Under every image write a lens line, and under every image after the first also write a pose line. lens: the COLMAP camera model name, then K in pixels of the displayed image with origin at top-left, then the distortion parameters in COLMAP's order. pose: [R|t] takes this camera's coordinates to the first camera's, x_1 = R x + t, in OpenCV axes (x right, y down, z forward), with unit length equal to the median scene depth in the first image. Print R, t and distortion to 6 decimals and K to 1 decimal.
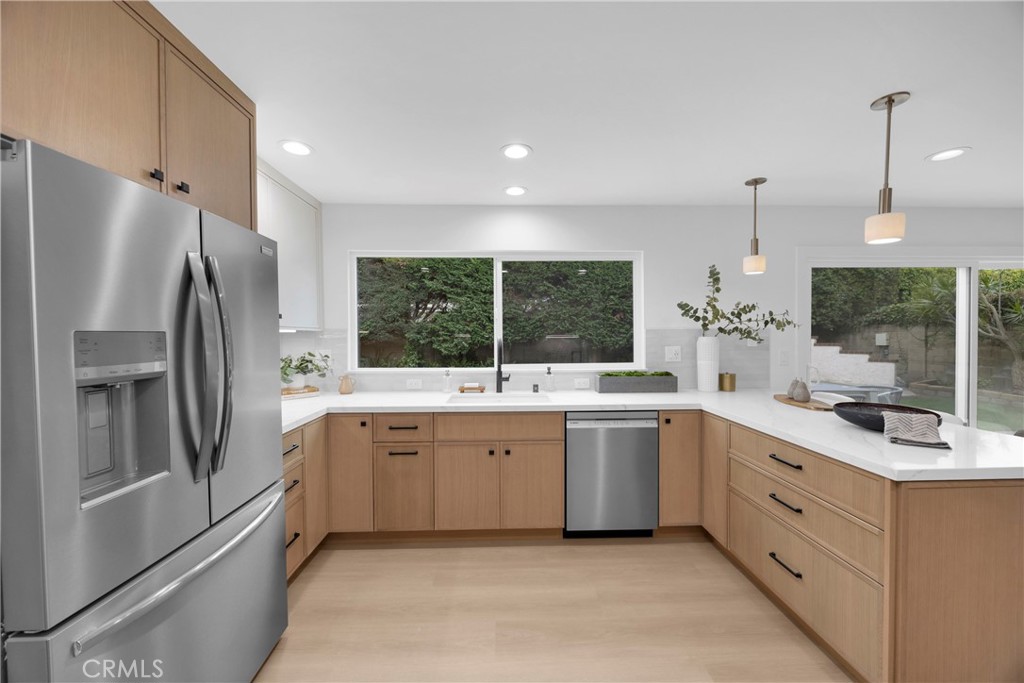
lens RADIAL K [[385.0, 0, 509.9], [0, 385.0, 340.5], [0, 0, 1]] dist [-0.007975, 0.000202]
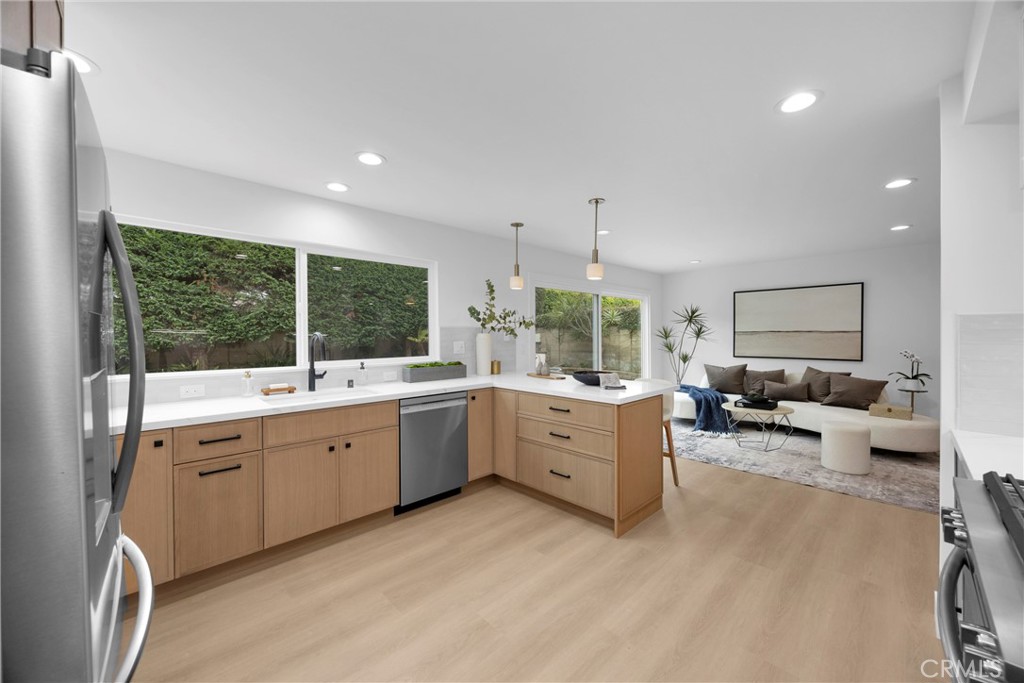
lens RADIAL K [[385.0, 0, 512.5], [0, 385.0, 337.1], [0, 0, 1]] dist [-0.007975, 0.000202]
pose [[0.738194, -0.002224, 0.674585, -0.338967], [0.009183, 0.999935, -0.006753, 0.013900], [-0.674526, 0.011180, 0.738166, -0.042067]]
